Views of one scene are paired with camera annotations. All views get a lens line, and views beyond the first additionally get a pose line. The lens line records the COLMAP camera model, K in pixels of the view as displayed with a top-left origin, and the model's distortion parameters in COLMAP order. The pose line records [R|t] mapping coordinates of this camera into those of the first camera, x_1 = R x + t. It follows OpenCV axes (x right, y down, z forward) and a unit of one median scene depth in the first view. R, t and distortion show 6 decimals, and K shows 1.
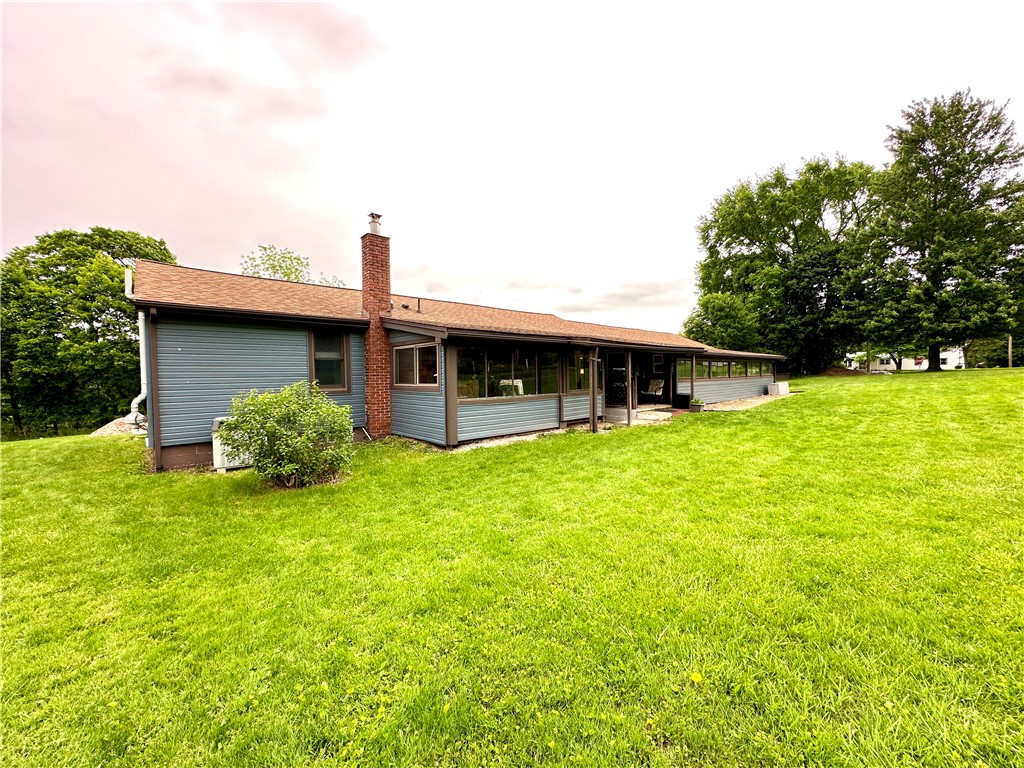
lens RADIAL K [[407.2, 0, 513.1], [0, 407.2, 383.8], [0, 0, 1]] dist [-0.002795, 0.000339]
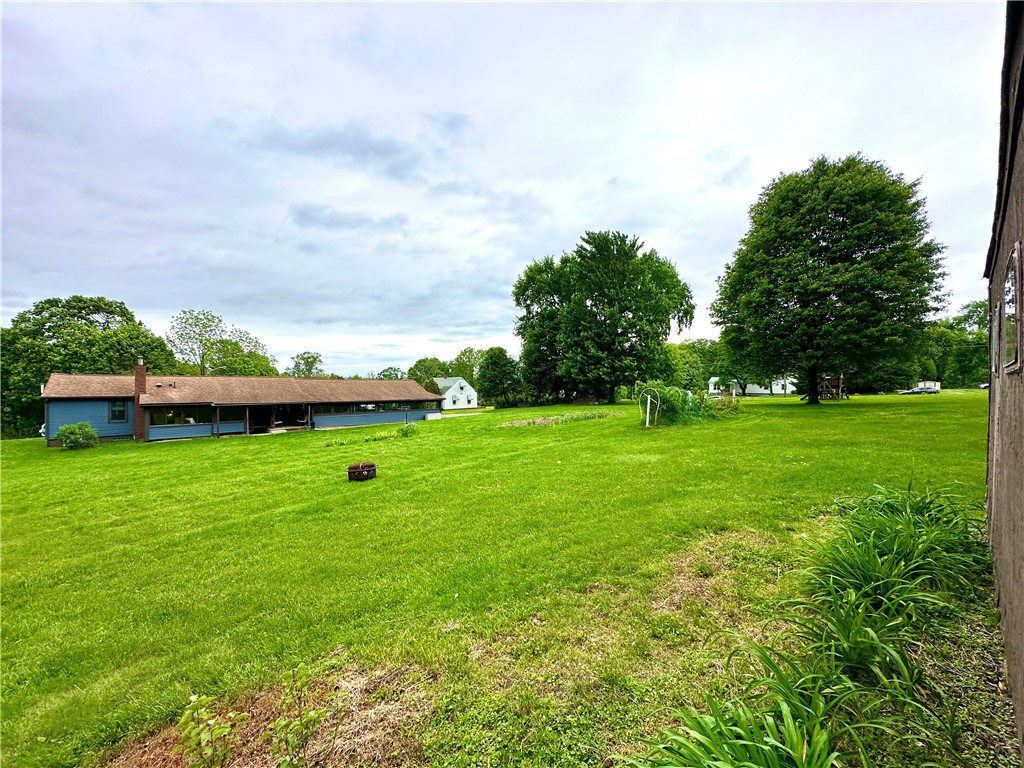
lens RADIAL K [[408.3, 0, 514.5], [0, 408.3, 387.0], [0, 0, 1]] dist [-0.000409, 0.000128]
pose [[0.999824, 0.014279, -0.012142, 0.879746], [-0.014437, 0.999811, -0.013054, -0.085807], [0.011953, 0.013227, 0.999841, -0.677349]]
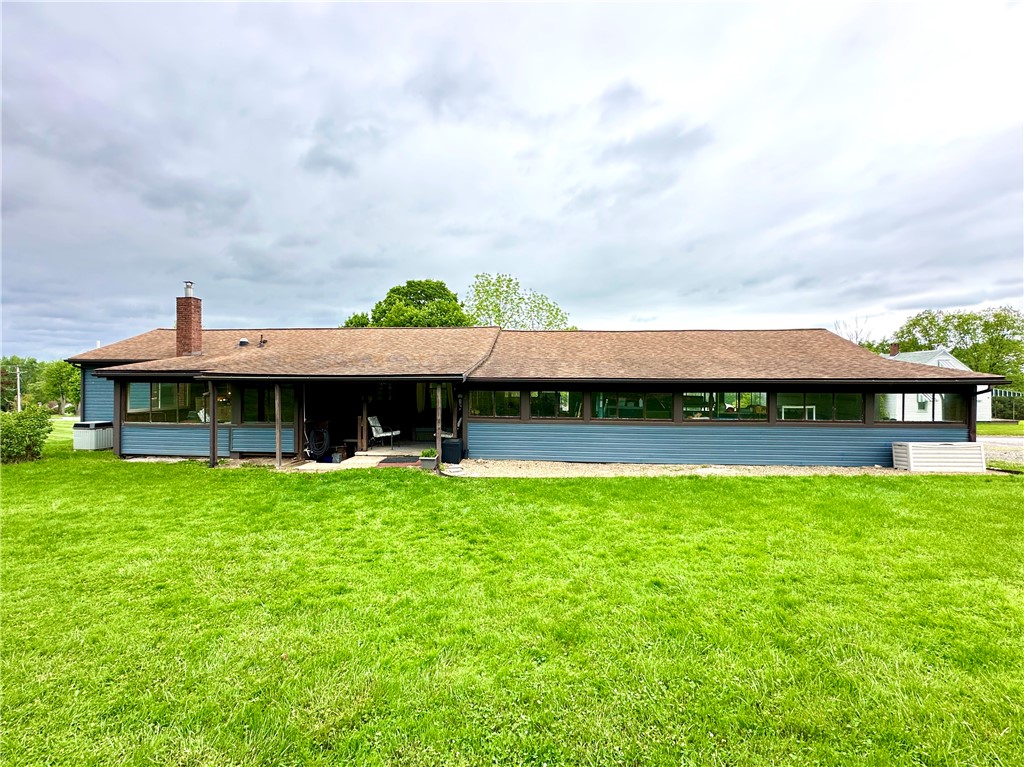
lens RADIAL K [[448.1, 0, 512.0], [0, 448.1, 383.5], [0, 0, 1]] dist [-0.000441, 0.000115]
pose [[0.673965, 0.018725, -0.738526, 0.595355], [-0.033125, 0.999439, -0.004889, -0.040503], [0.738020, 0.027758, 0.674207, 0.313825]]
